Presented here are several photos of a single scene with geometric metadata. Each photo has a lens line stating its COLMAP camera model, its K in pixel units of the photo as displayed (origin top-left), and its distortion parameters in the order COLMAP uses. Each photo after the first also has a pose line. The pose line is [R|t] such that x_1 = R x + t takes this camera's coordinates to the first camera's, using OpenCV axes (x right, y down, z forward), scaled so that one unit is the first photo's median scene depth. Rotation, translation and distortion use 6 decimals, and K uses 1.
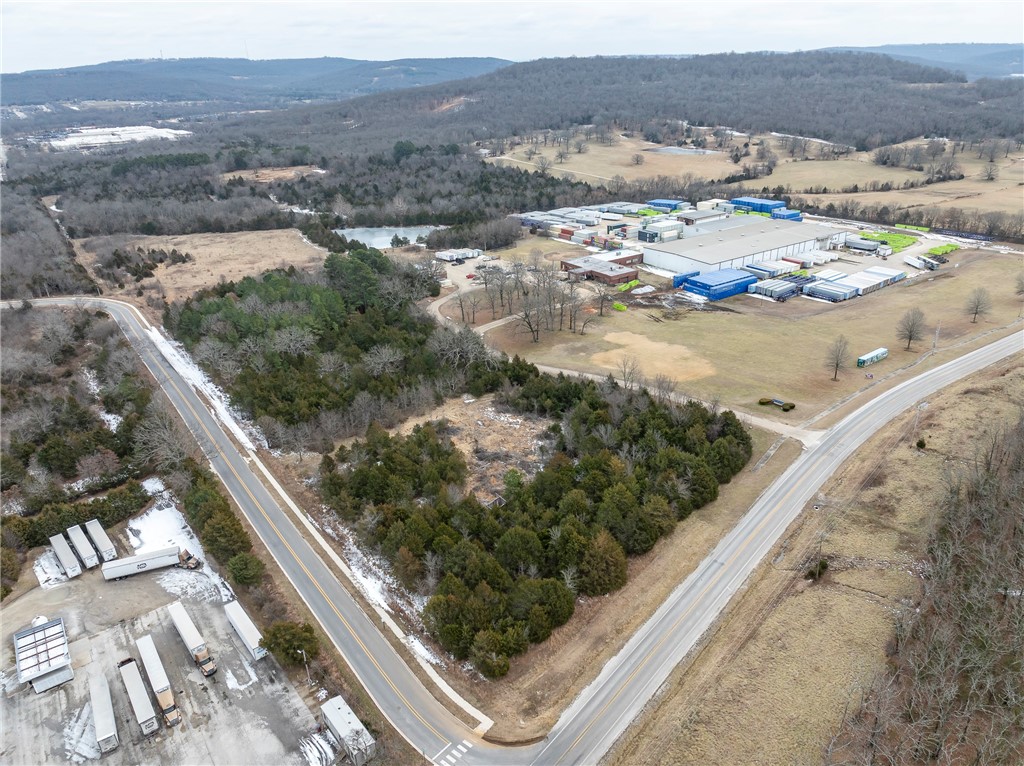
lens RADIAL K [[717.0, 0, 515.9], [0, 717.0, 382.3], [0, 0, 1]] dist [-0.031601, 0.018645]
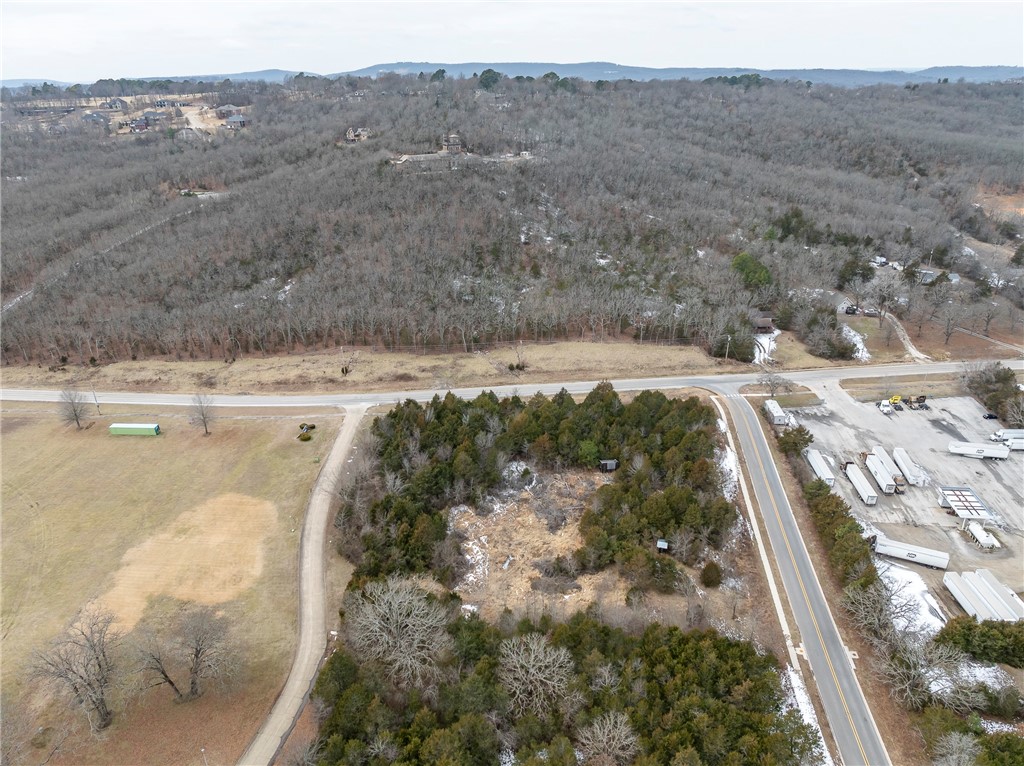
lens RADIAL K [[717.0, 0, 515.9], [0, 717.0, 382.3], [0, 0, 1]] dist [-0.031601, 0.018645]
pose [[-0.734254, -0.235772, 0.636618, -0.658385], [0.310222, 0.717589, 0.623561, -0.740071], [-0.603848, 0.655345, -0.453751, 1.562030]]
